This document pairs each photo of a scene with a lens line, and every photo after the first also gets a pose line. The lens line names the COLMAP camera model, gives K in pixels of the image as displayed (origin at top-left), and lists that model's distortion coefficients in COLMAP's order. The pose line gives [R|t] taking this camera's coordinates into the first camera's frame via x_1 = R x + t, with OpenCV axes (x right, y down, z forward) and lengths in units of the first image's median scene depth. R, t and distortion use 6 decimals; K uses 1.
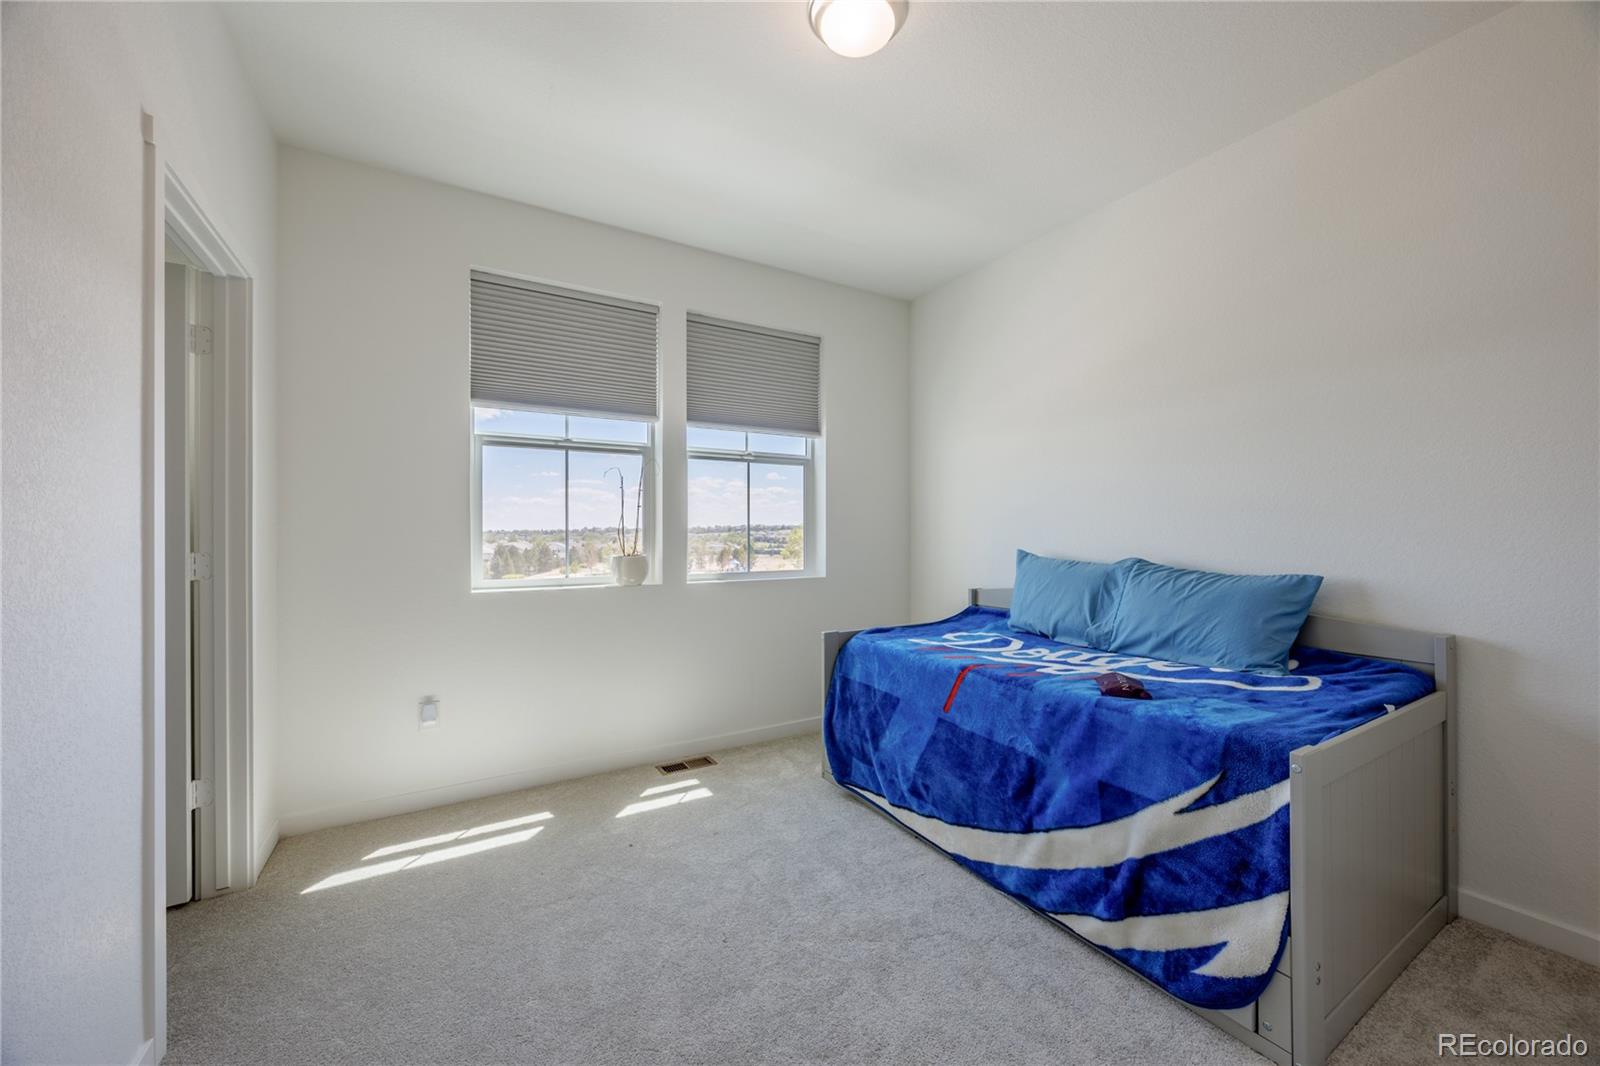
lens RADIAL K [[612.2, 0, 804.9], [0, 612.2, 529.5], [0, 0, 1]] dist [0.003311, 0.000200]
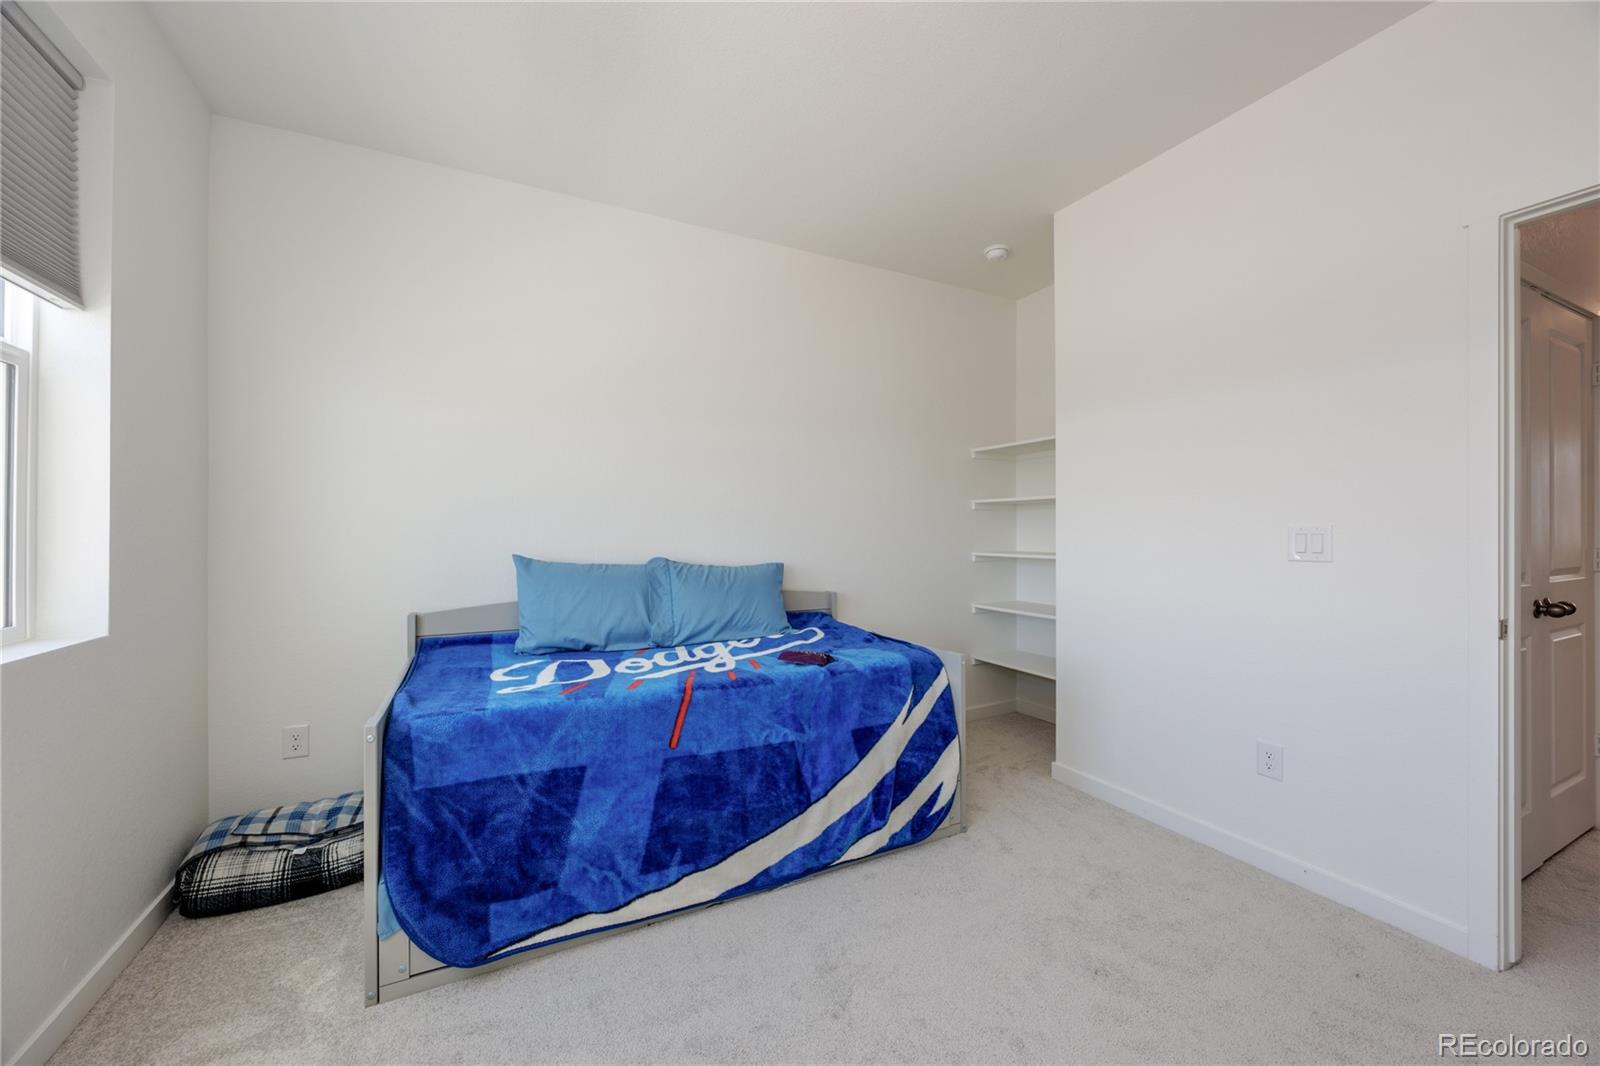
lens RADIAL K [[612.2, 0, 804.3], [0, 612.2, 535.9], [0, 0, 1]] dist [0.003311, 0.000200]
pose [[0.072961, -0.000232, 0.997335, -0.601421], [-0.002293, 0.999997, 0.000400, 0.007996], [-0.997332, -0.002317, 0.072960, 0.774297]]
